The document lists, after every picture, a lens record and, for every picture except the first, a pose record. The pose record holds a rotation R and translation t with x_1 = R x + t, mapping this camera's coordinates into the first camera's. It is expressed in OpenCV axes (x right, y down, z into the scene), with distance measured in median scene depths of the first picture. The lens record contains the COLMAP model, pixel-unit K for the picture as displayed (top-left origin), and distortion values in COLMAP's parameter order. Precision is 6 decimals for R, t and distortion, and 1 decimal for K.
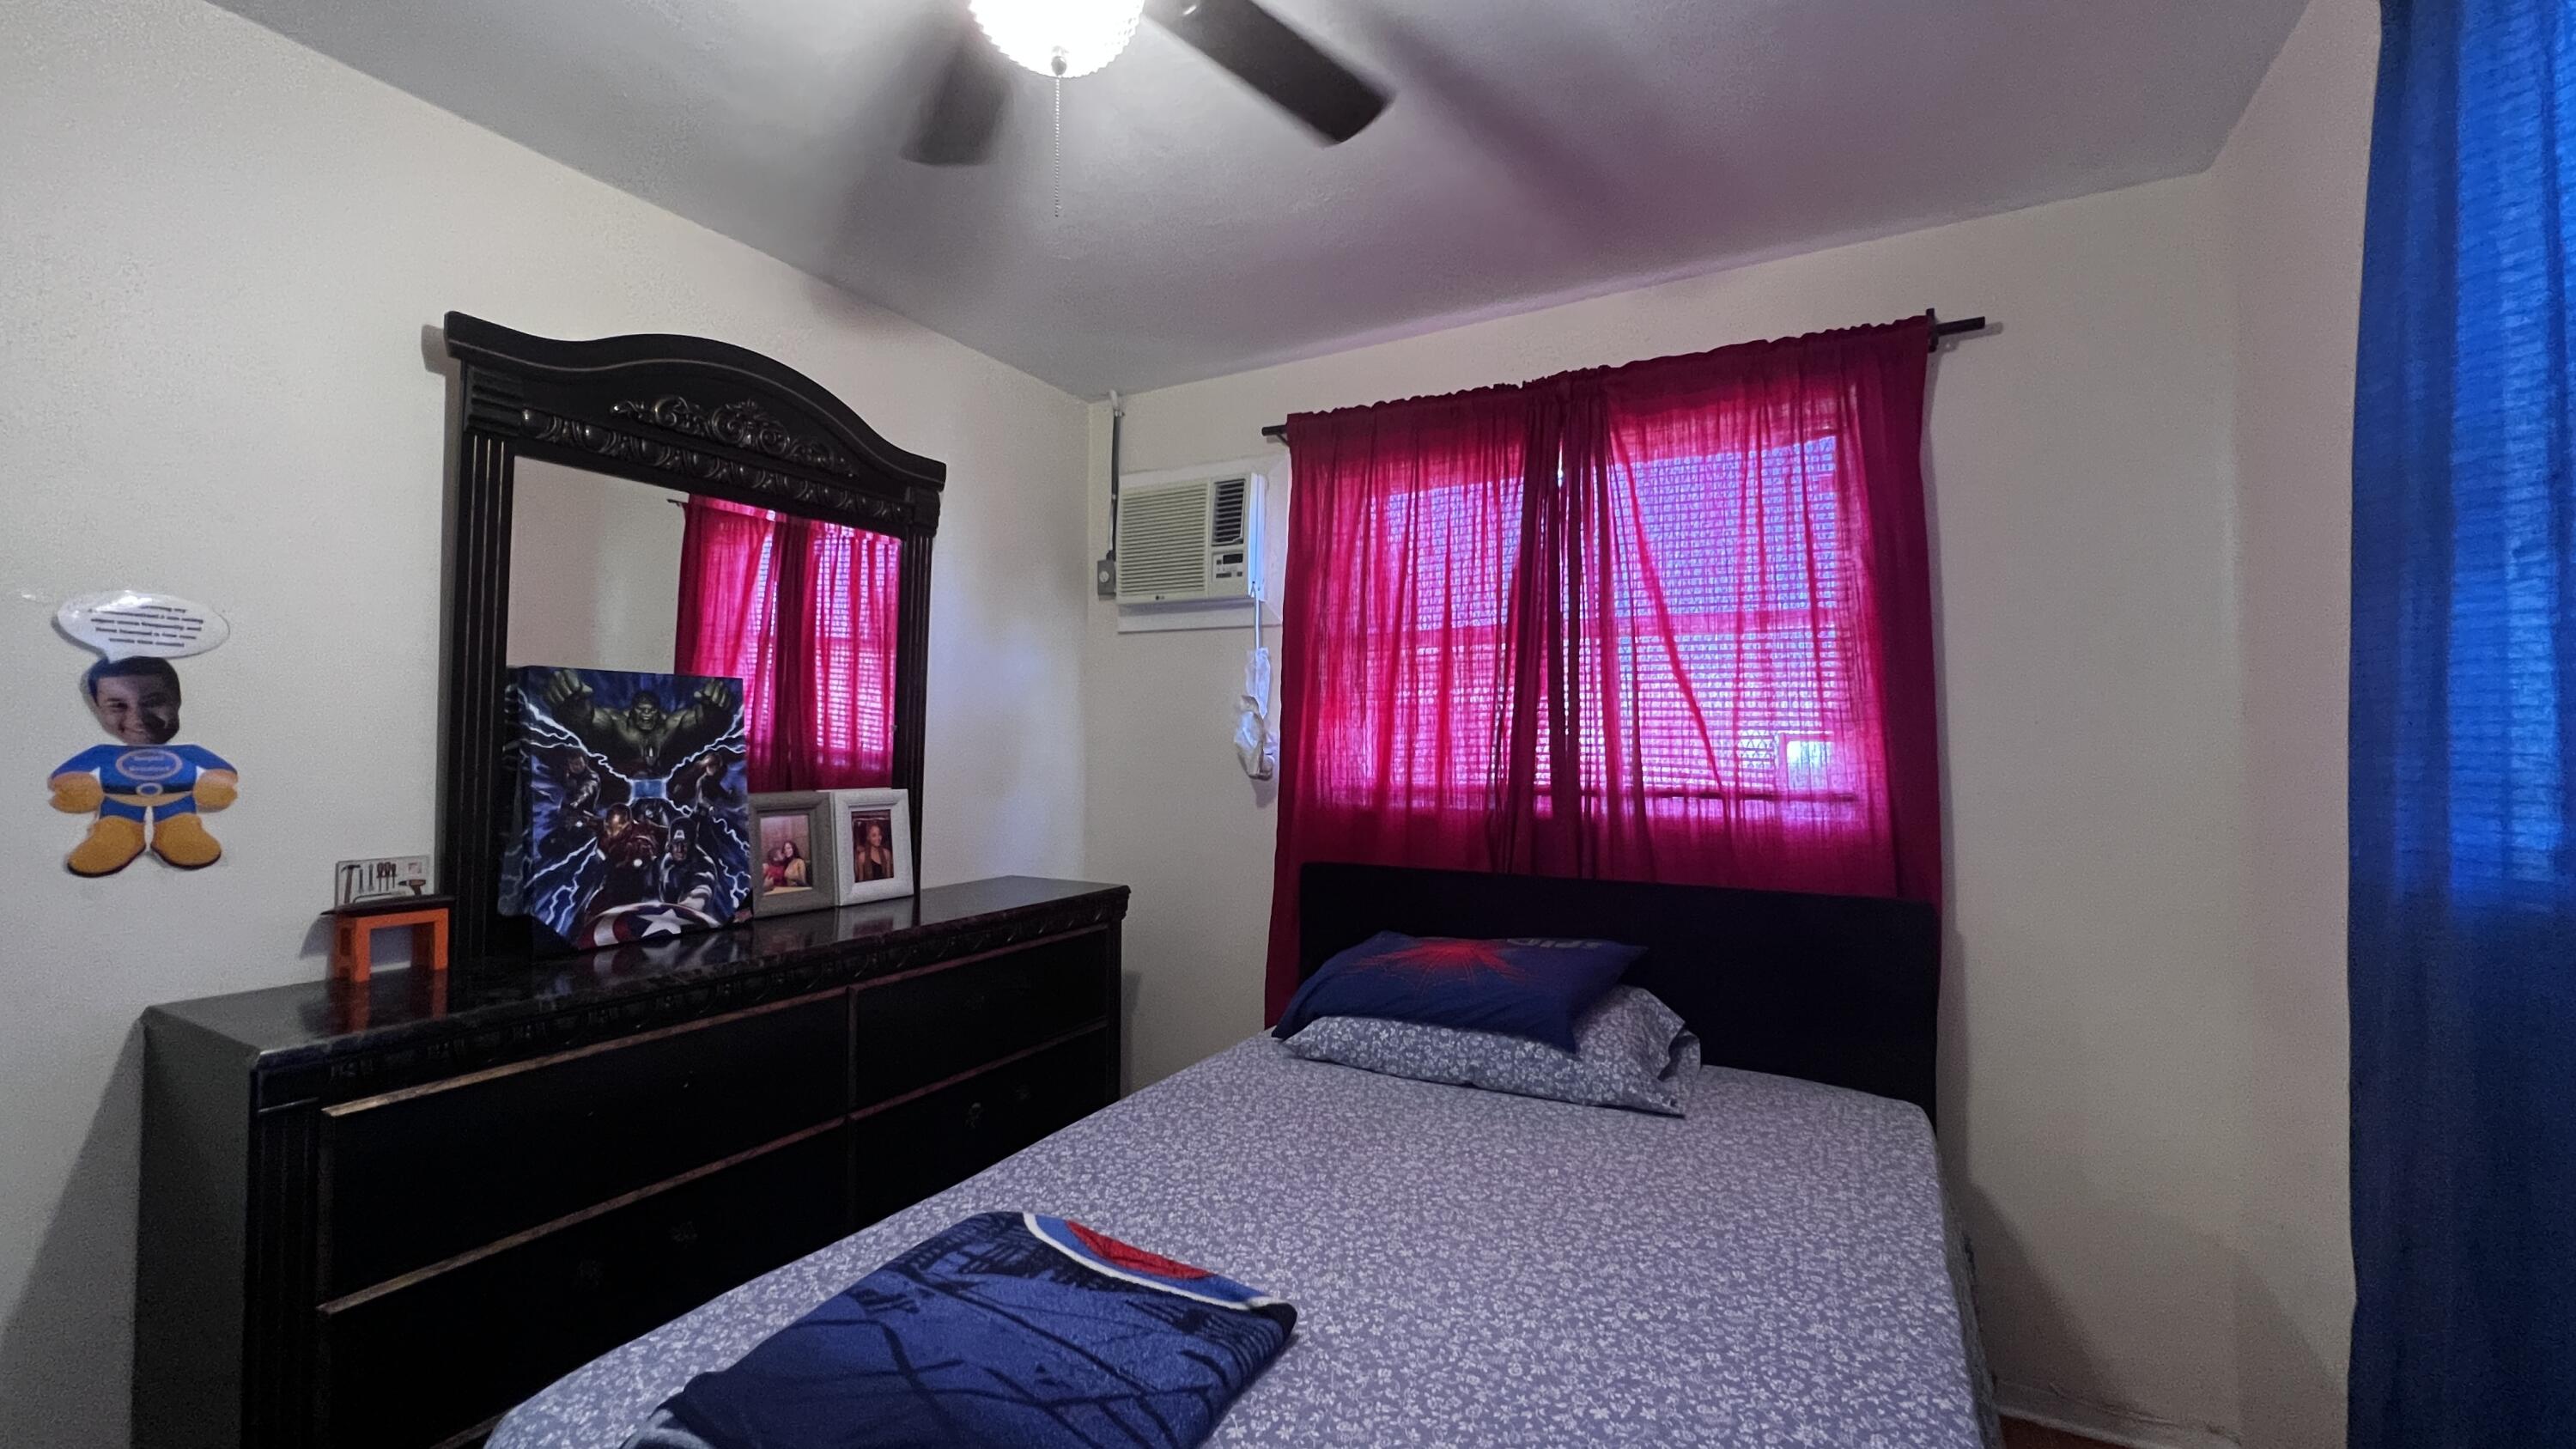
lens RADIAL K [[1036.1, 0, 1282.3], [0, 1036.1, 720.7], [0, 0, 1]] dist [-0.002287, 0.000032]
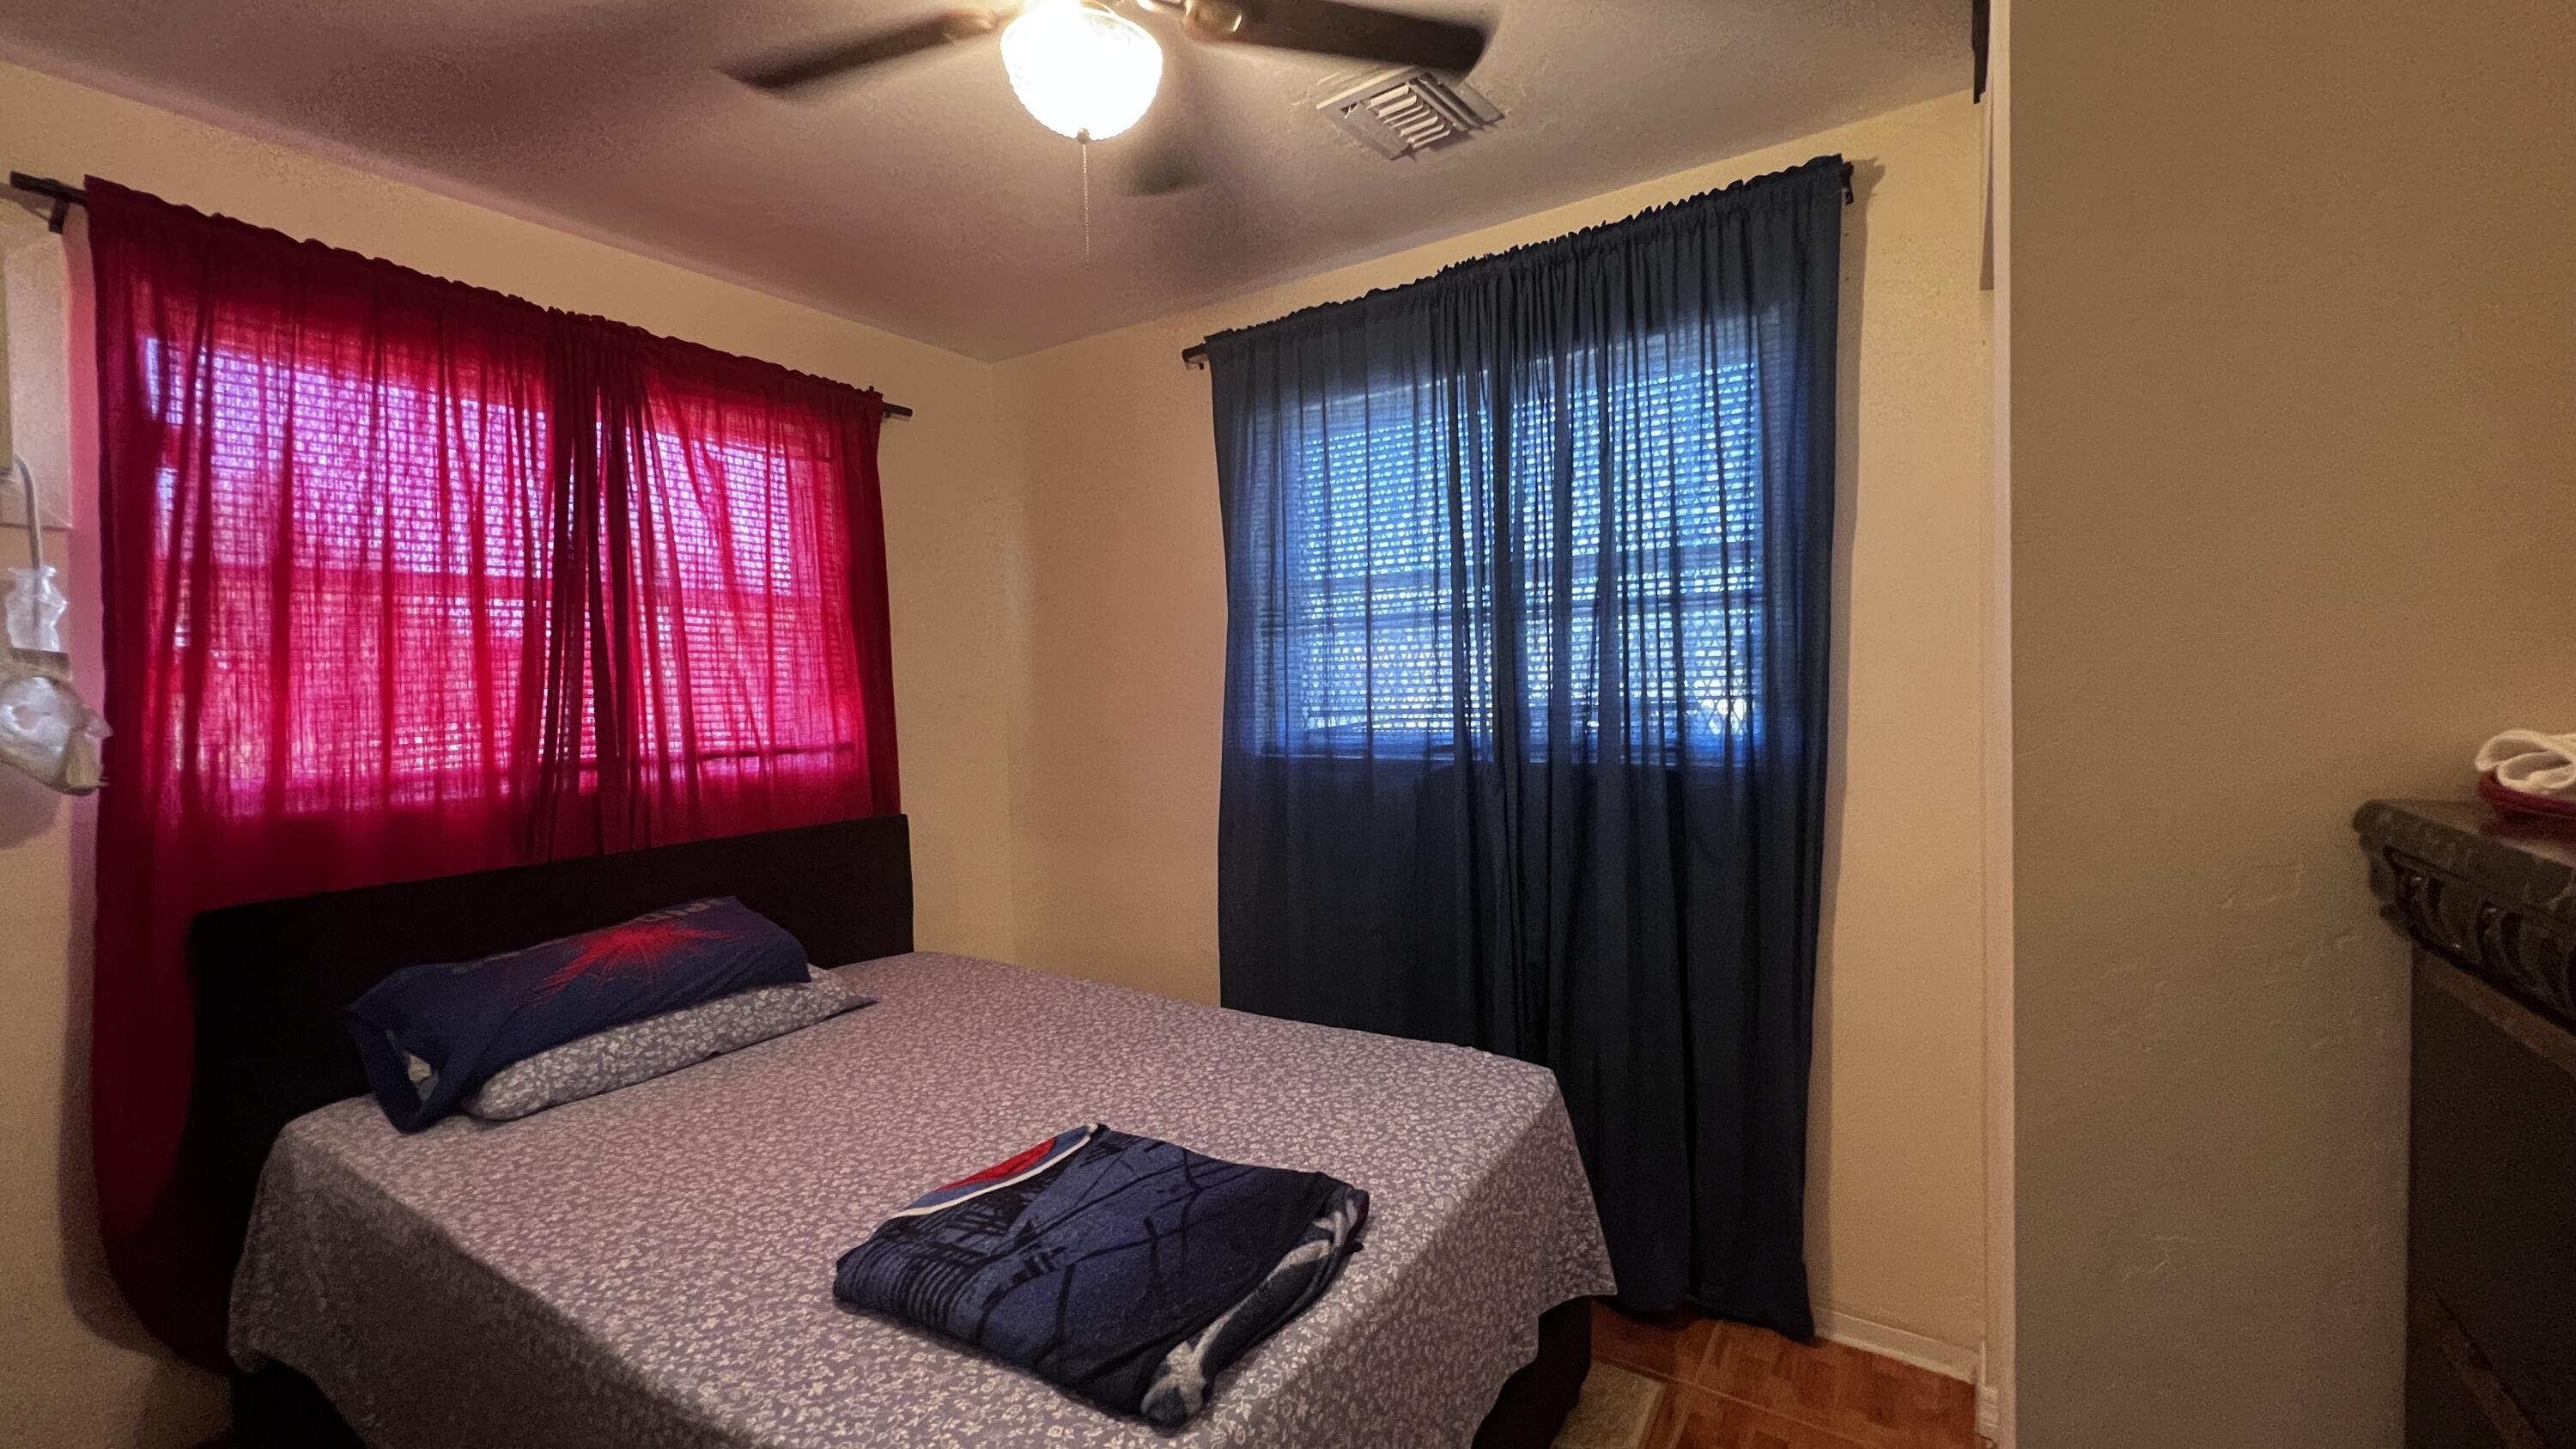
lens RADIAL K [[1036.1, 0, 1282.3], [0, 1036.1, 720.7], [0, 0, 1]] dist [-0.002287, 0.000032]
pose [[0.064441, -0.038745, 0.997169, -0.723343], [-0.000060, 0.999246, 0.038829, -0.008905], [-0.997922, -0.002562, 0.064390, 0.367256]]
